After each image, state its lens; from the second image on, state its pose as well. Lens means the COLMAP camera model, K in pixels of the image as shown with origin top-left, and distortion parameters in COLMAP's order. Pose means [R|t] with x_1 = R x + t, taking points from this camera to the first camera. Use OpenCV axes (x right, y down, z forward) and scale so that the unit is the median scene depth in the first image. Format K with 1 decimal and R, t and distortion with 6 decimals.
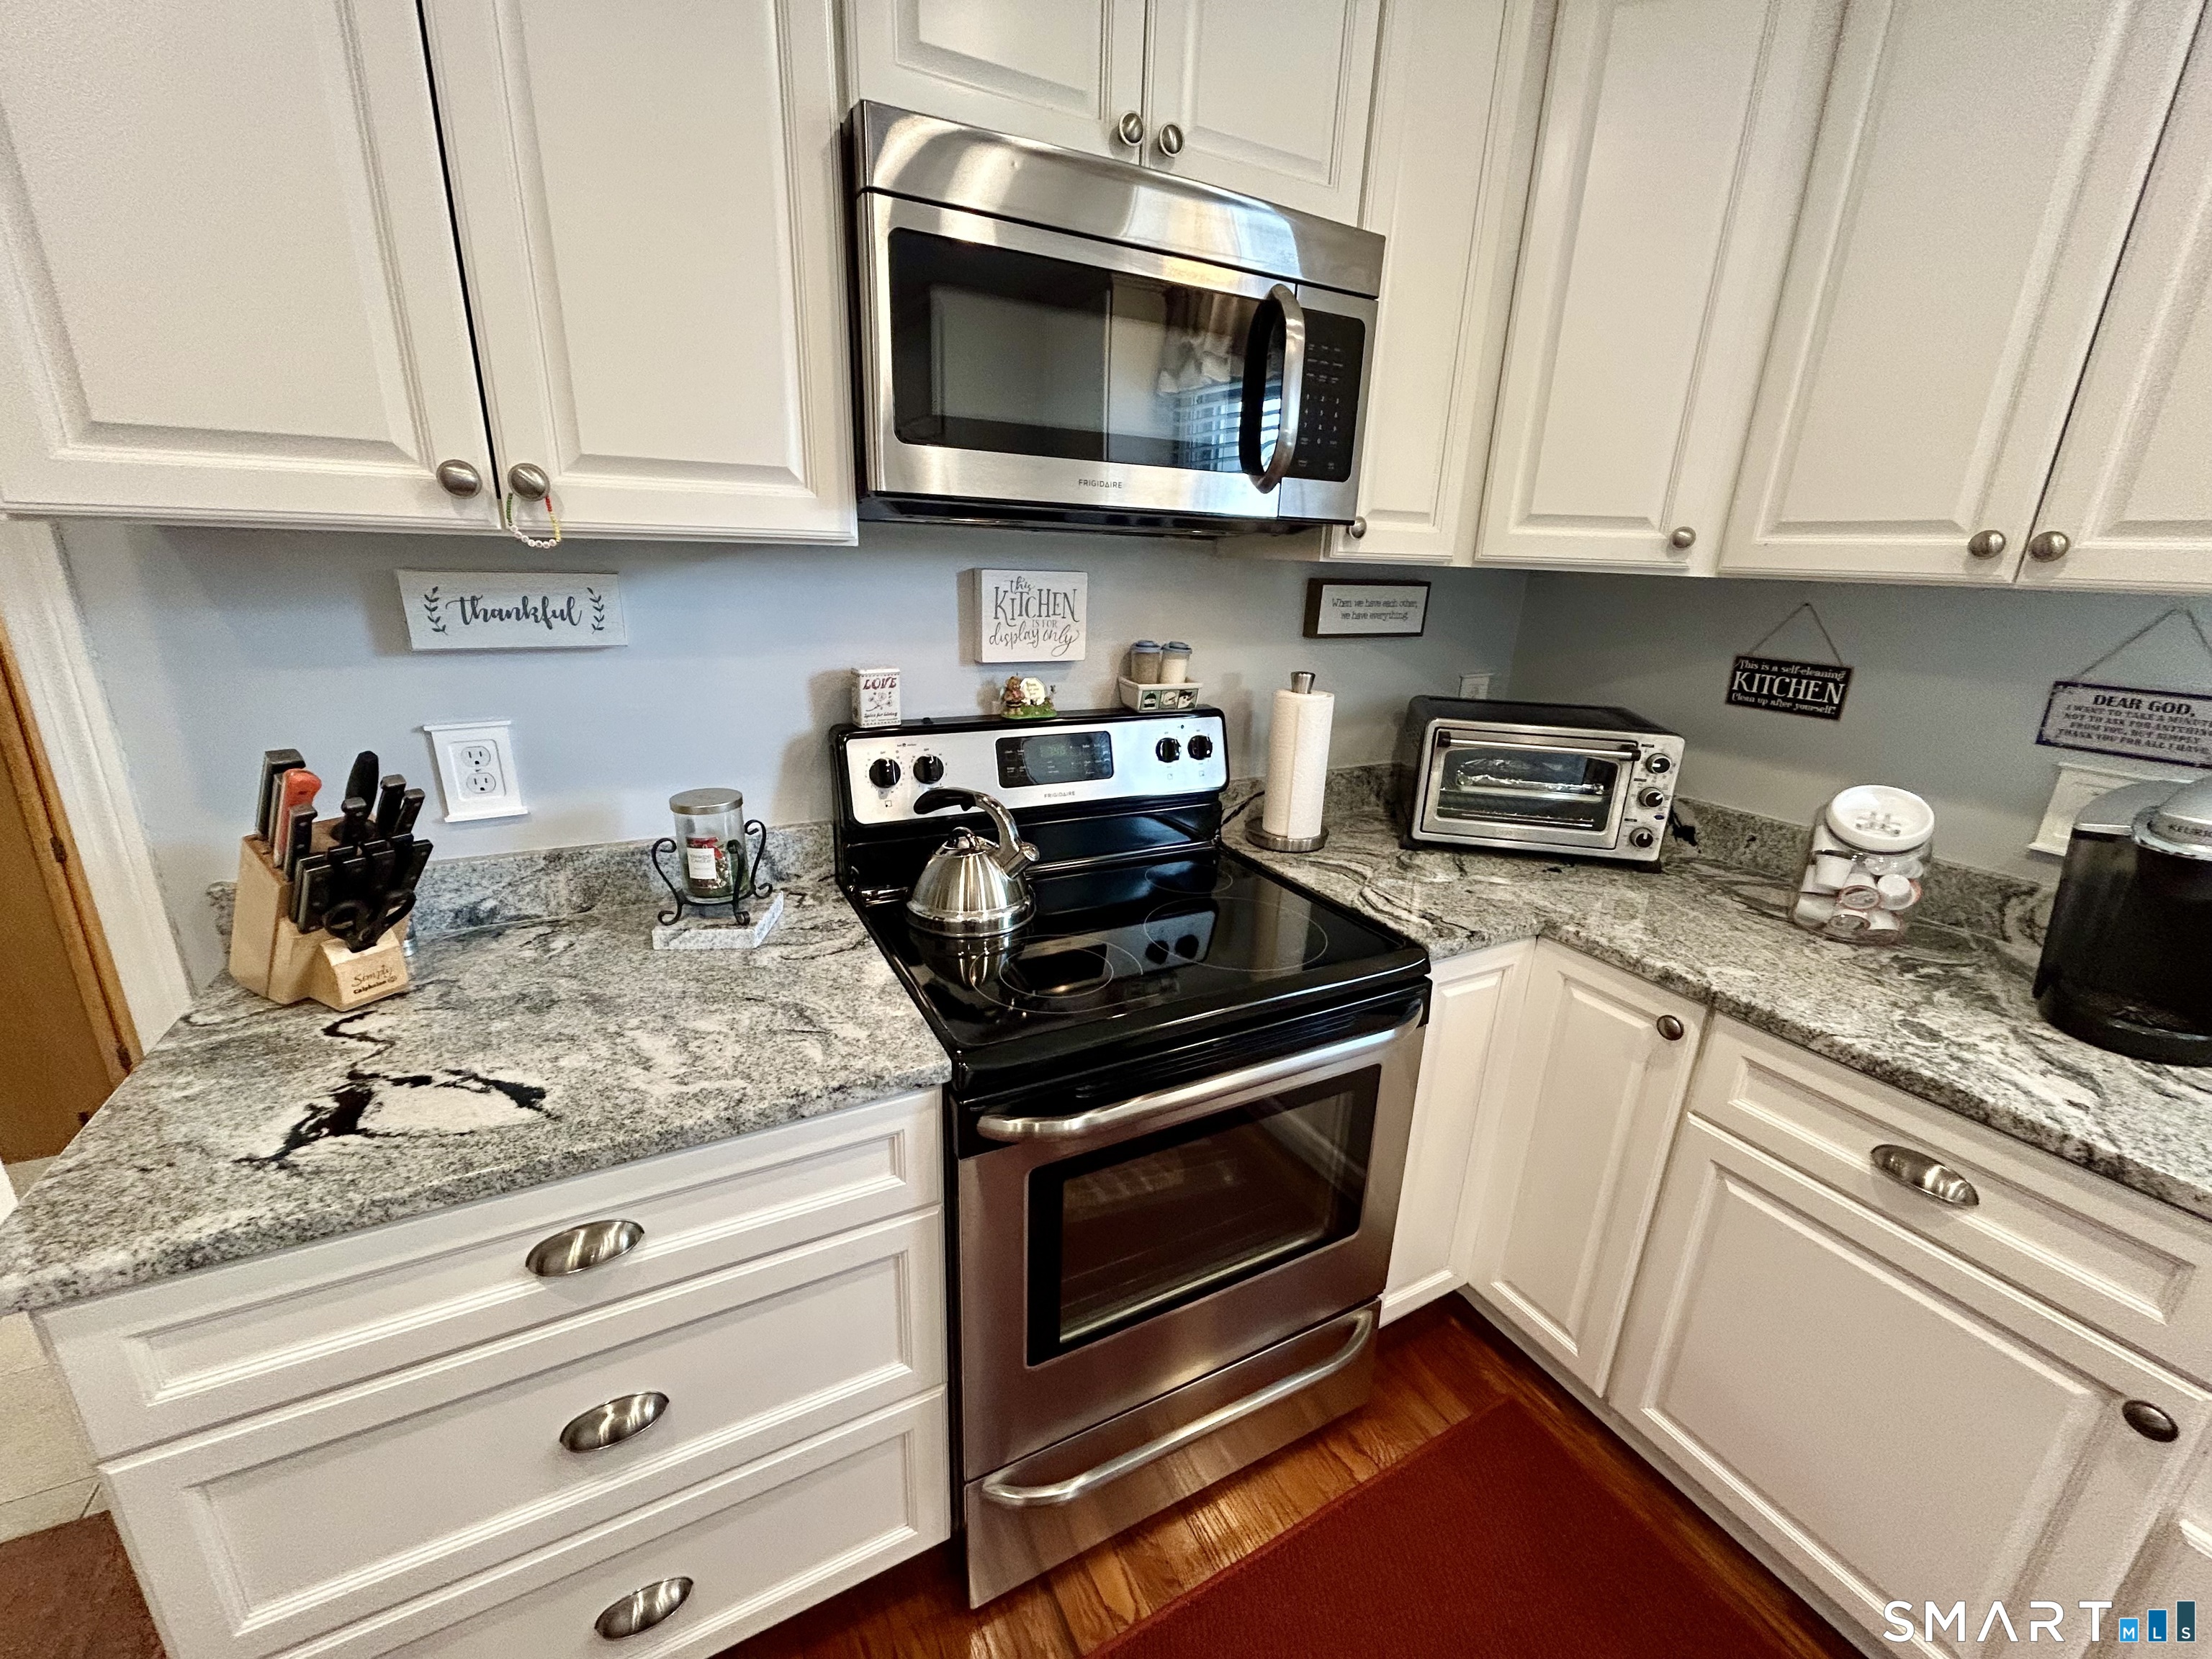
lens RADIAL K [[886.9, 0, 1106.0], [0, 886.9, 829.5], [0, 0, 1]] dist [0.001441, 0.000070]
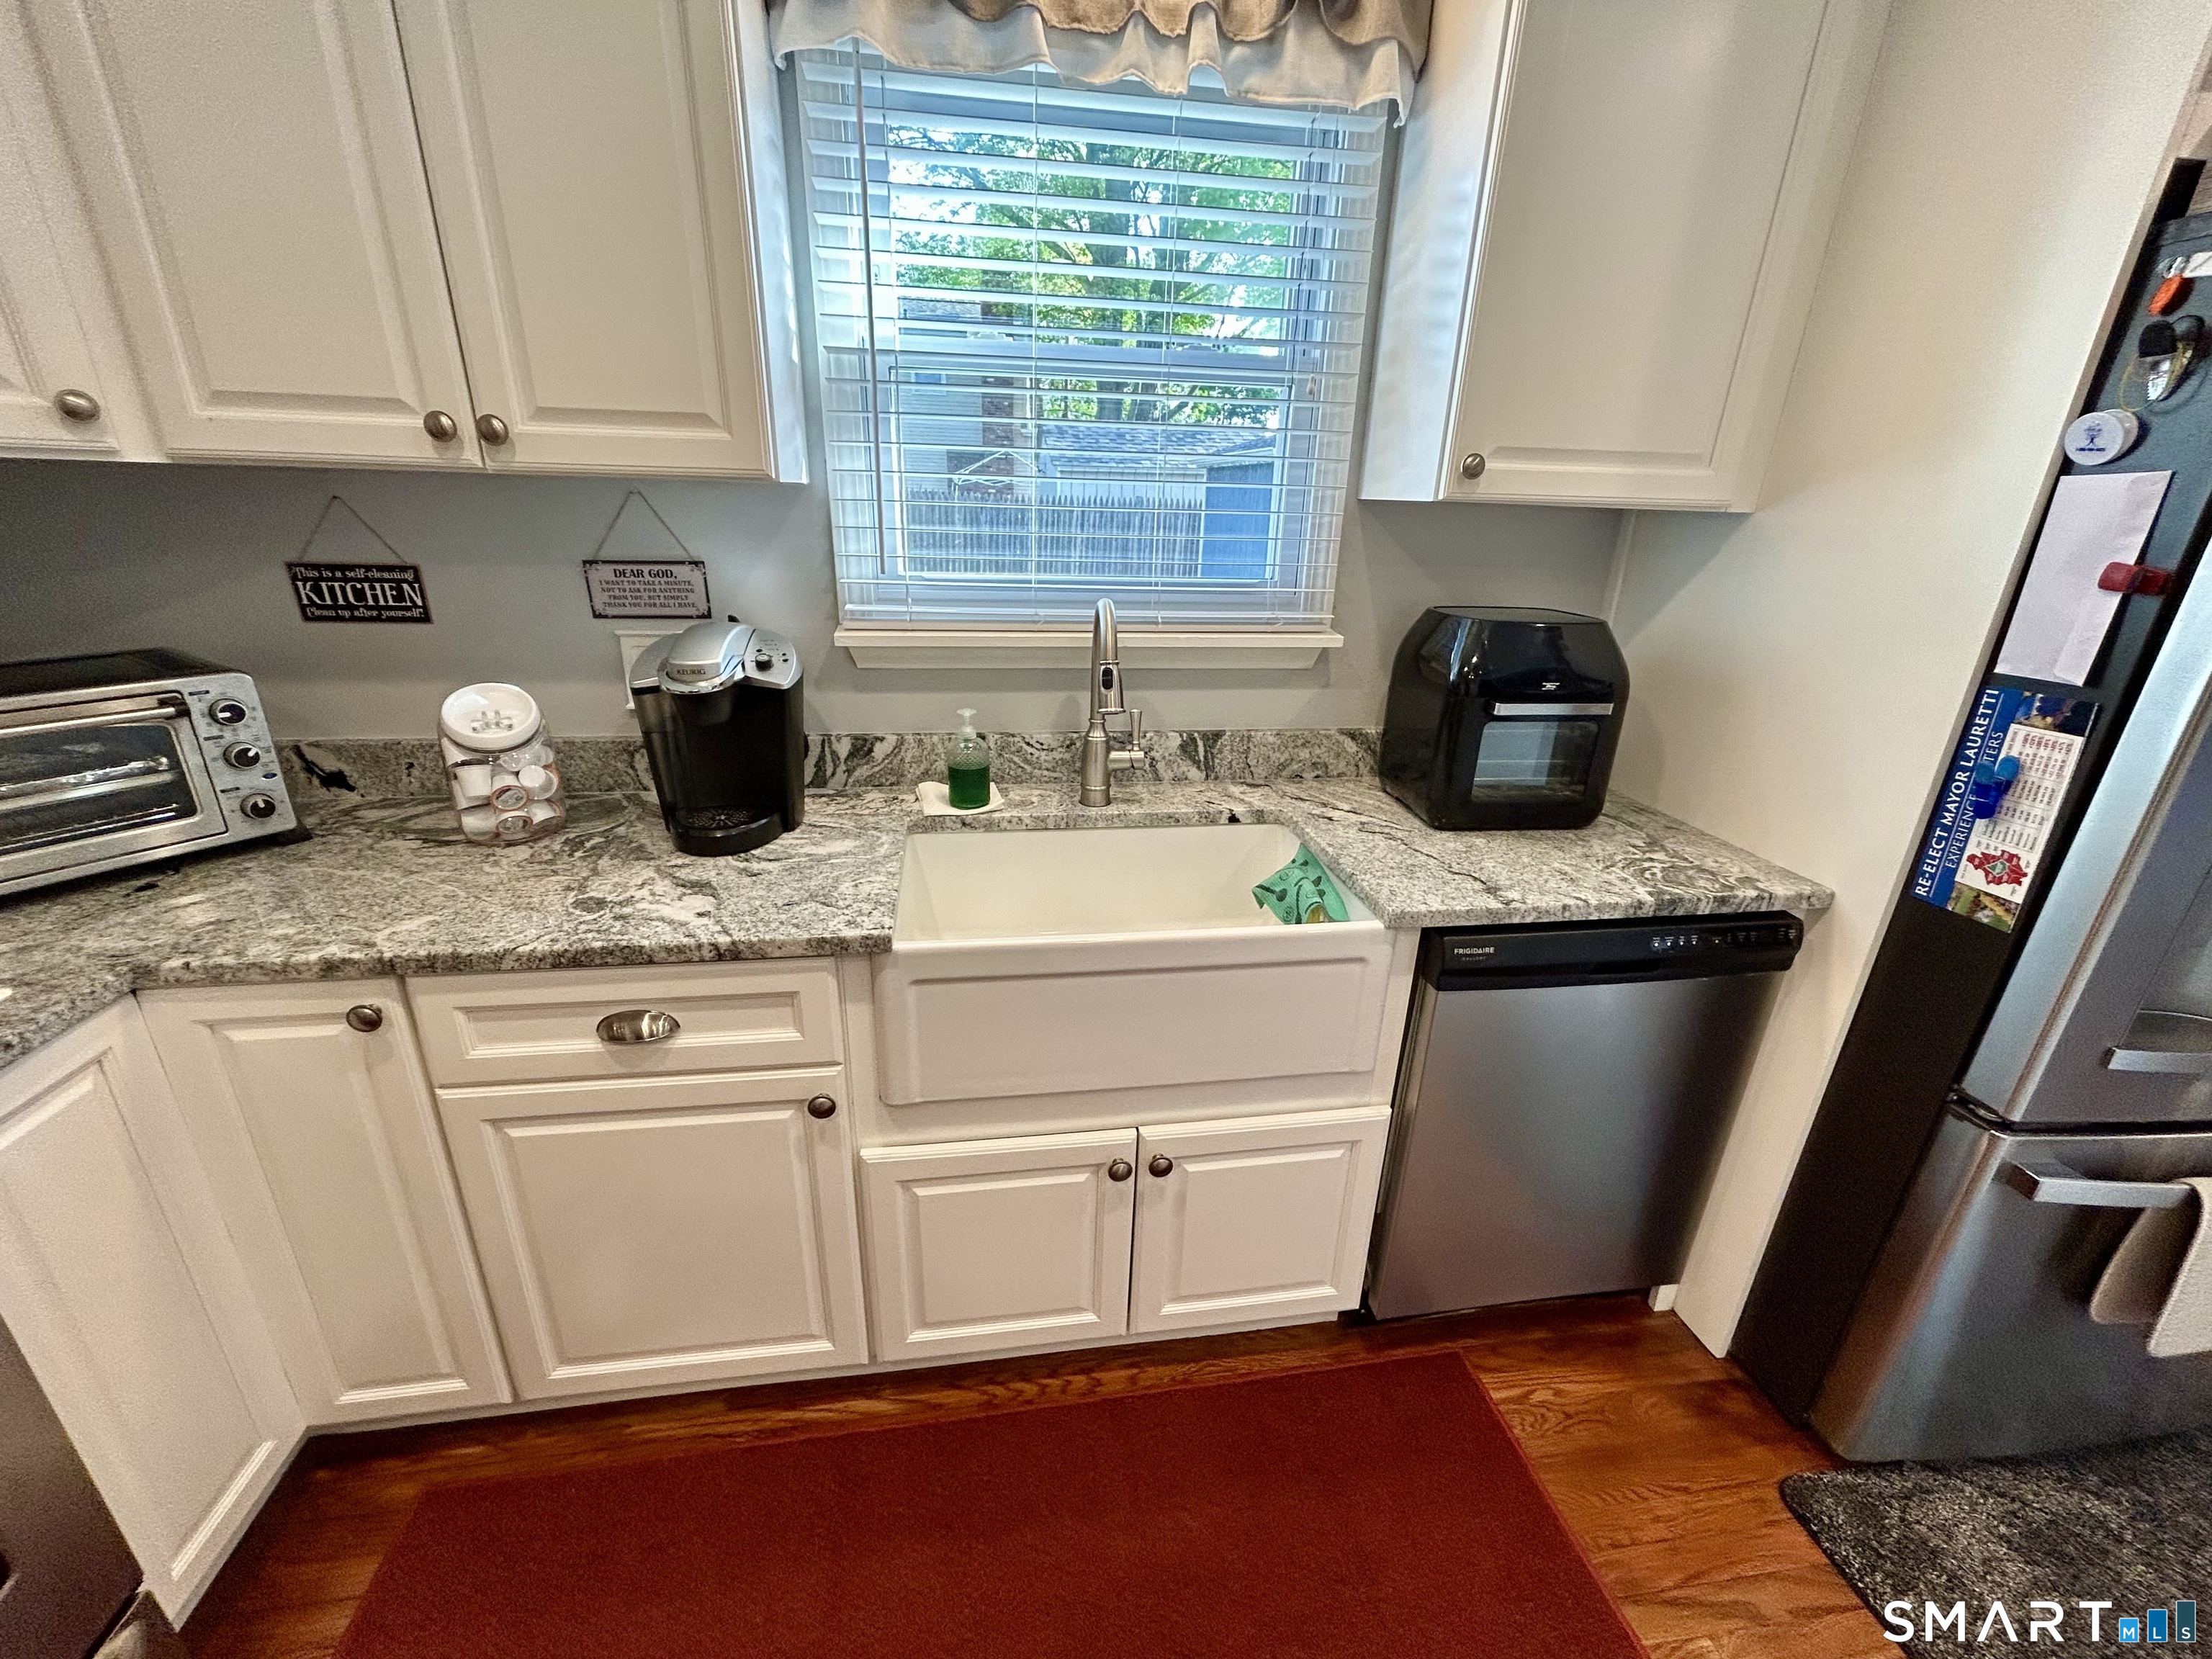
lens RADIAL K [[884.6, 0, 1101.4], [0, 884.6, 826.3], [0, 0, 1]] dist [-0.002113, 0.000409]
pose [[0.331311, -0.351487, 0.875608, 0.192949], [0.265578, 0.925240, 0.270922, 0.014331], [-0.905374, 0.142783, 0.399890, 0.013594]]
